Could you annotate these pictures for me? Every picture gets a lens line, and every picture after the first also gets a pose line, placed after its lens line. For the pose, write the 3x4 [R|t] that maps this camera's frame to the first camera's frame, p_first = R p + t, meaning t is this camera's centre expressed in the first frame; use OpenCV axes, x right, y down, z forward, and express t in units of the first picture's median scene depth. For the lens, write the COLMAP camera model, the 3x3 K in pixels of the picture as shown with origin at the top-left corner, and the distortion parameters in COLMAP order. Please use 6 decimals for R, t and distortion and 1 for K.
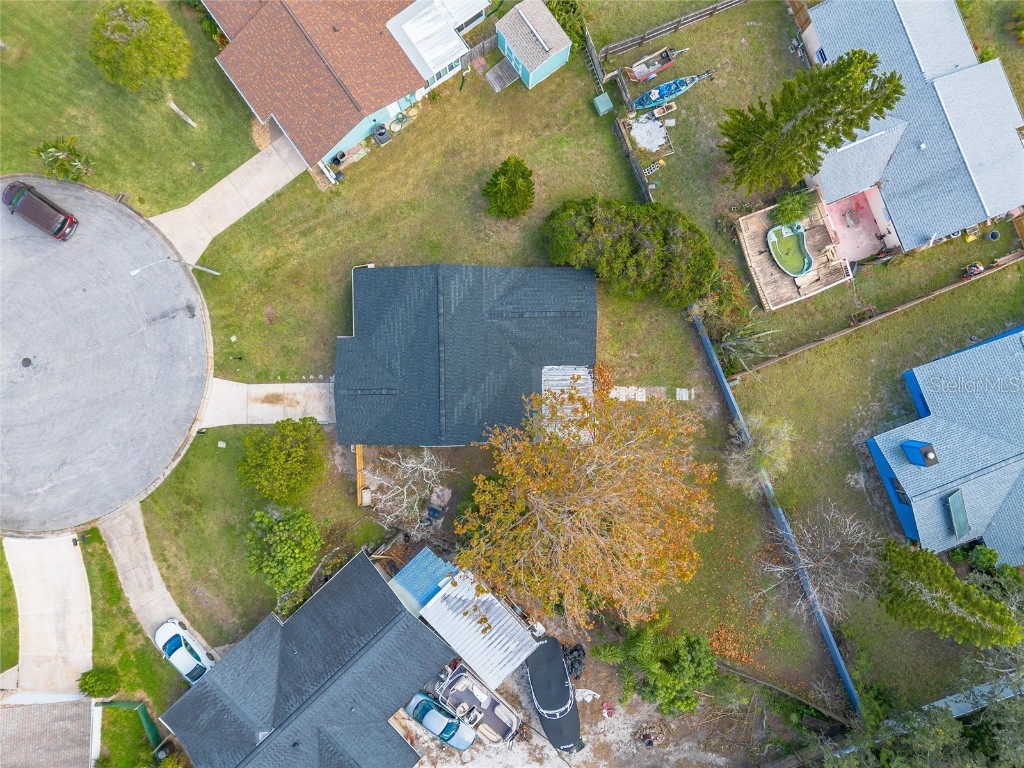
lens RADIAL K [[725.7, 0, 507.8], [0, 725.7, 402.4], [0, 0, 1]] dist [0.046910, -0.029560]
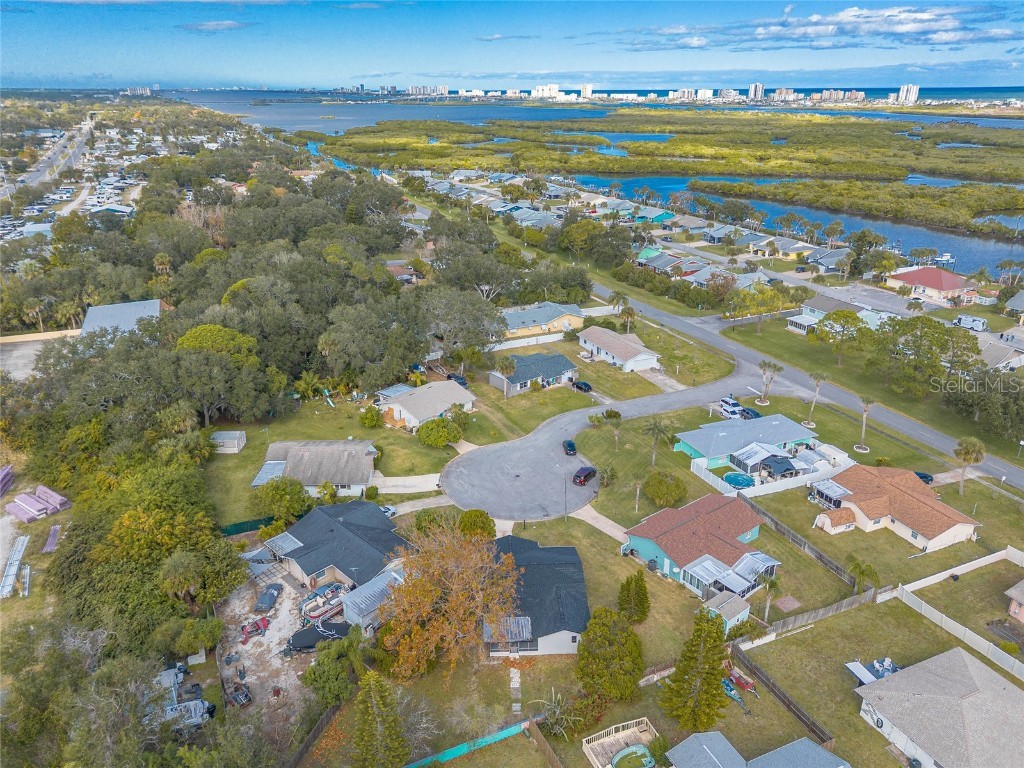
lens RADIAL K [[729.5, 0, 516.5], [0, 729.5, 381.4], [0, 0, 1]] dist [0.083436, -0.082829]
pose [[0.042909, 0.376515, -0.925416, 1.318799], [-0.999039, 0.024462, -0.036370, 0.025159], [0.008944, 0.926087, 0.377203, -0.117843]]
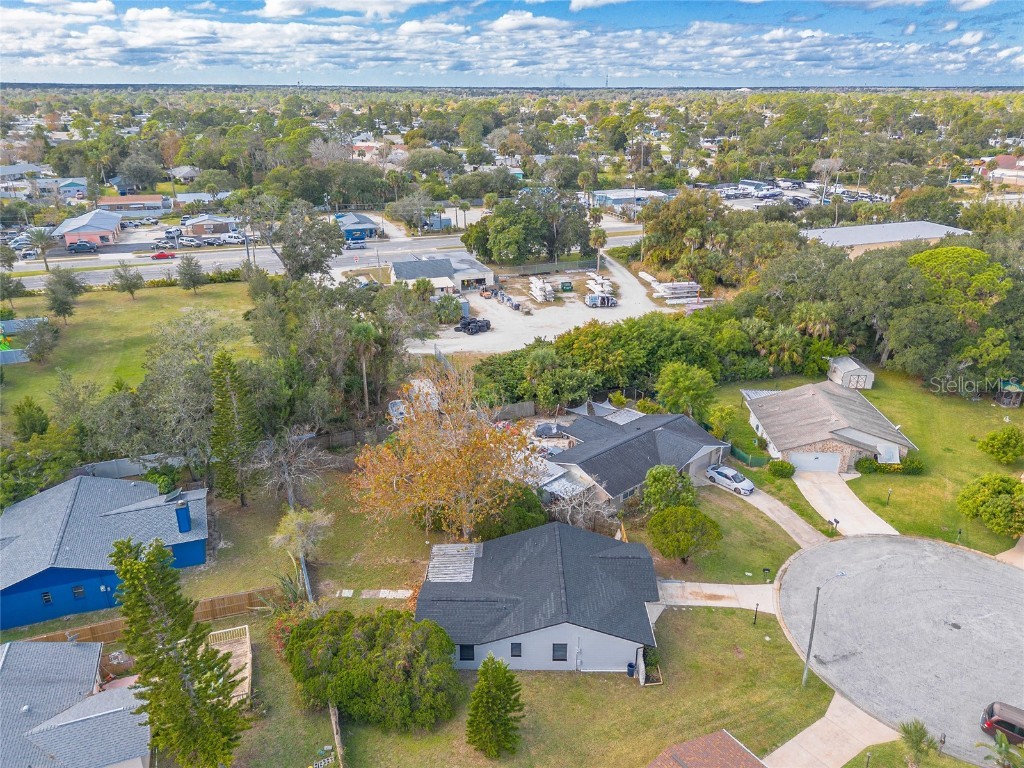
lens RADIAL K [[725.7, 0, 507.8], [0, 725.7, 402.4], [0, 0, 1]] dist [0.046910, -0.029560]
pose [[-0.999770, -0.007407, 0.020129, -0.026149], [0.021425, -0.389109, 0.920943, -0.923689], [0.001011, 0.921162, 0.389178, 0.289257]]
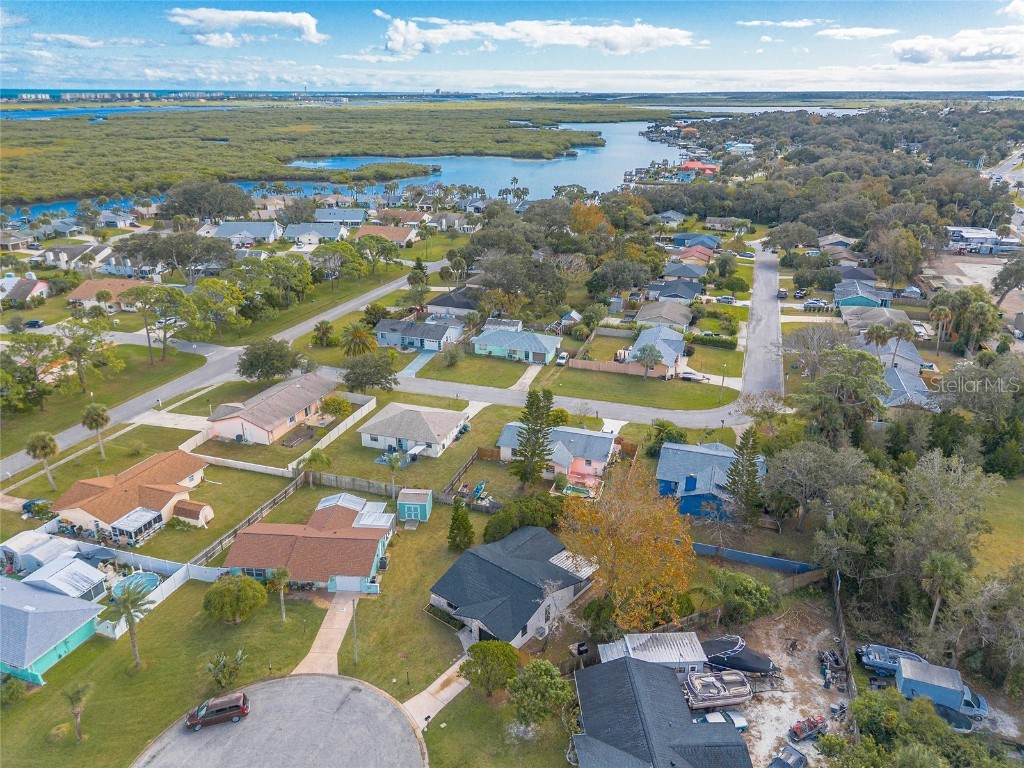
lens RADIAL K [[715.3, 0, 512.0], [0, 715.3, 384.0], [0, 0, 1]] dist [0.064498, -0.062073]
pose [[0.644723, -0.278453, 0.711896, -1.051252], [0.764257, 0.253832, -0.592858, 0.751495], [-0.015619, 0.926301, 0.376461, -0.035173]]
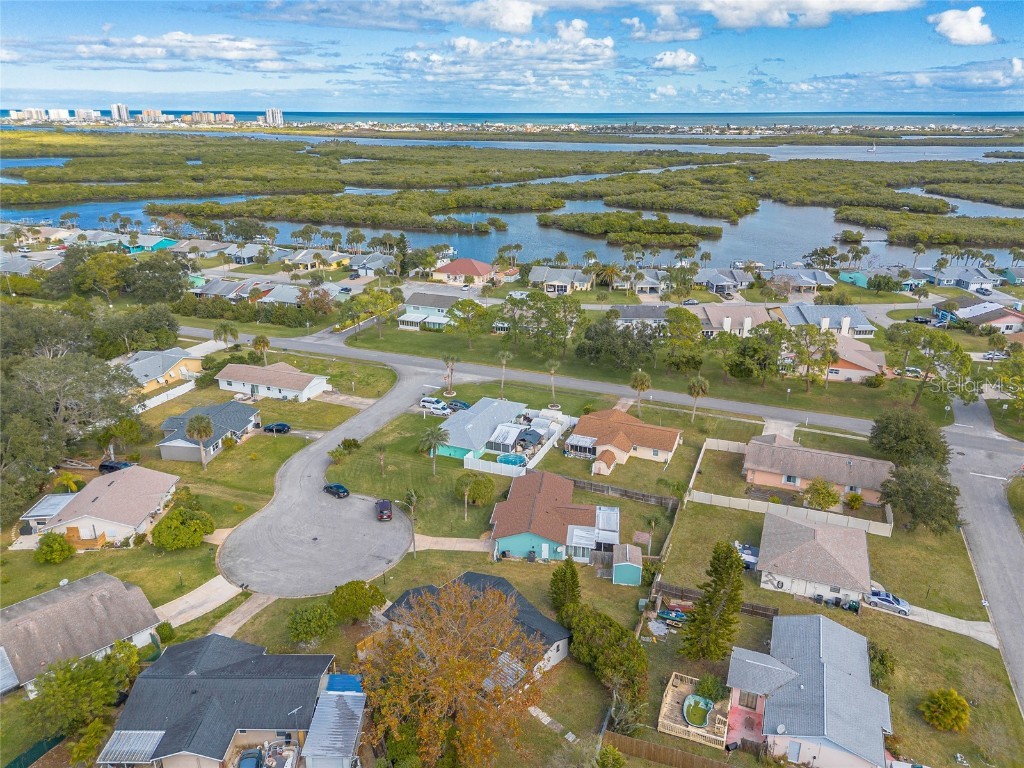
lens RADIAL K [[729.5, 0, 516.5], [0, 729.5, 381.4], [0, 0, 1]] dist [0.083436, -0.082829]
pose [[0.728122, 0.244658, -0.640297, 0.862541], [-0.685444, 0.256809, -0.681334, 0.793385], [-0.002260, 0.934982, 0.354687, -0.068536]]
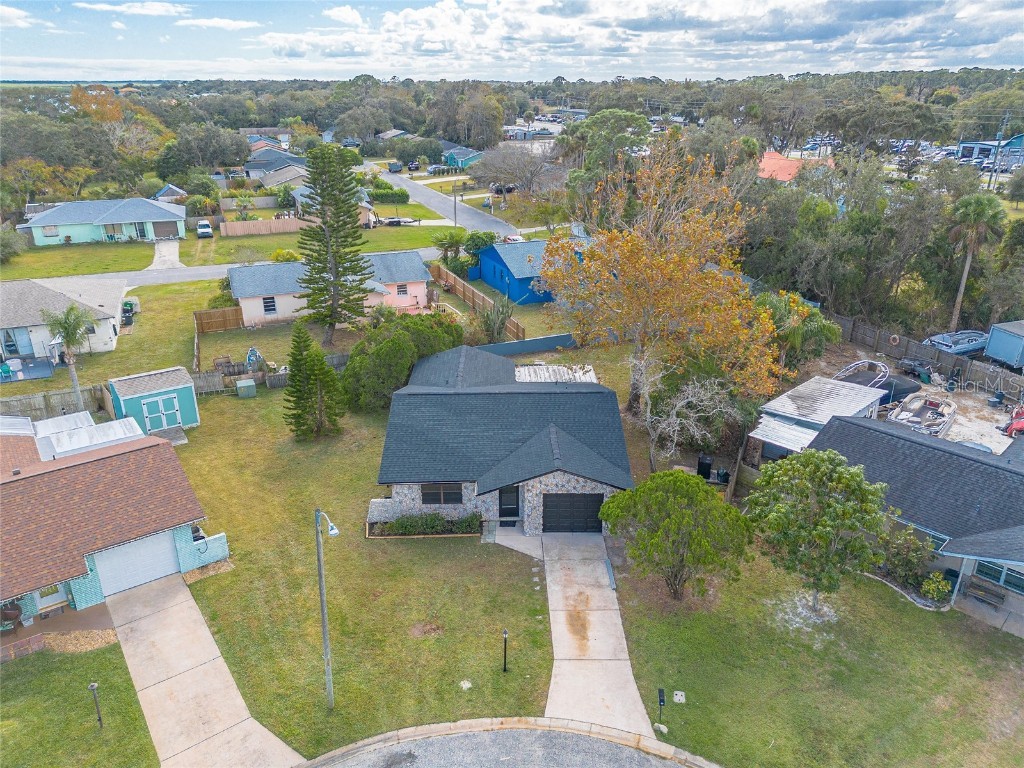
lens RADIAL K [[729.5, 0, 516.5], [0, 729.5, 381.4], [0, 0, 1]] dist [0.083436, -0.082829]
pose [[-0.011725, -0.369872, 0.929009, -0.776410], [0.999880, 0.005043, 0.014628, -0.060914], [-0.010096, 0.929069, 0.369769, 0.617662]]
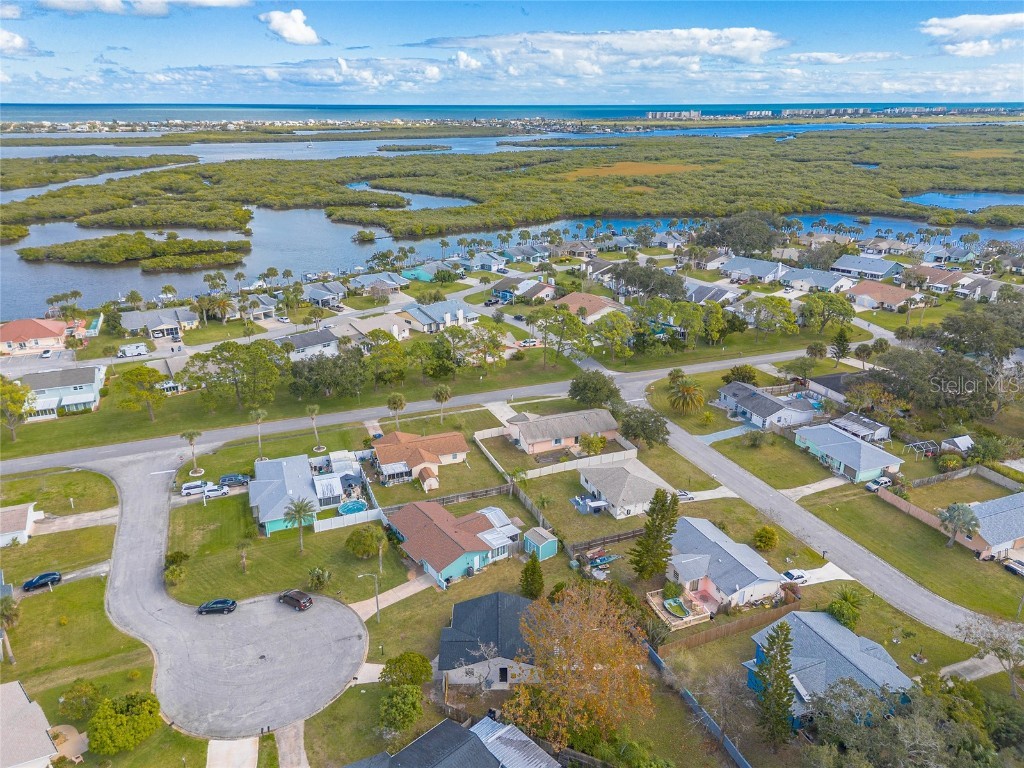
lens RADIAL K [[717.8, 0, 512.0], [0, 717.8, 384.0], [0, 0, 1]] dist [0.088960, -0.096334]
pose [[0.999978, 0.003941, 0.005250, -0.064239], [0.003433, 0.367855, -0.929877, 1.342896], [-0.005596, 0.929875, 0.367834, -0.261894]]
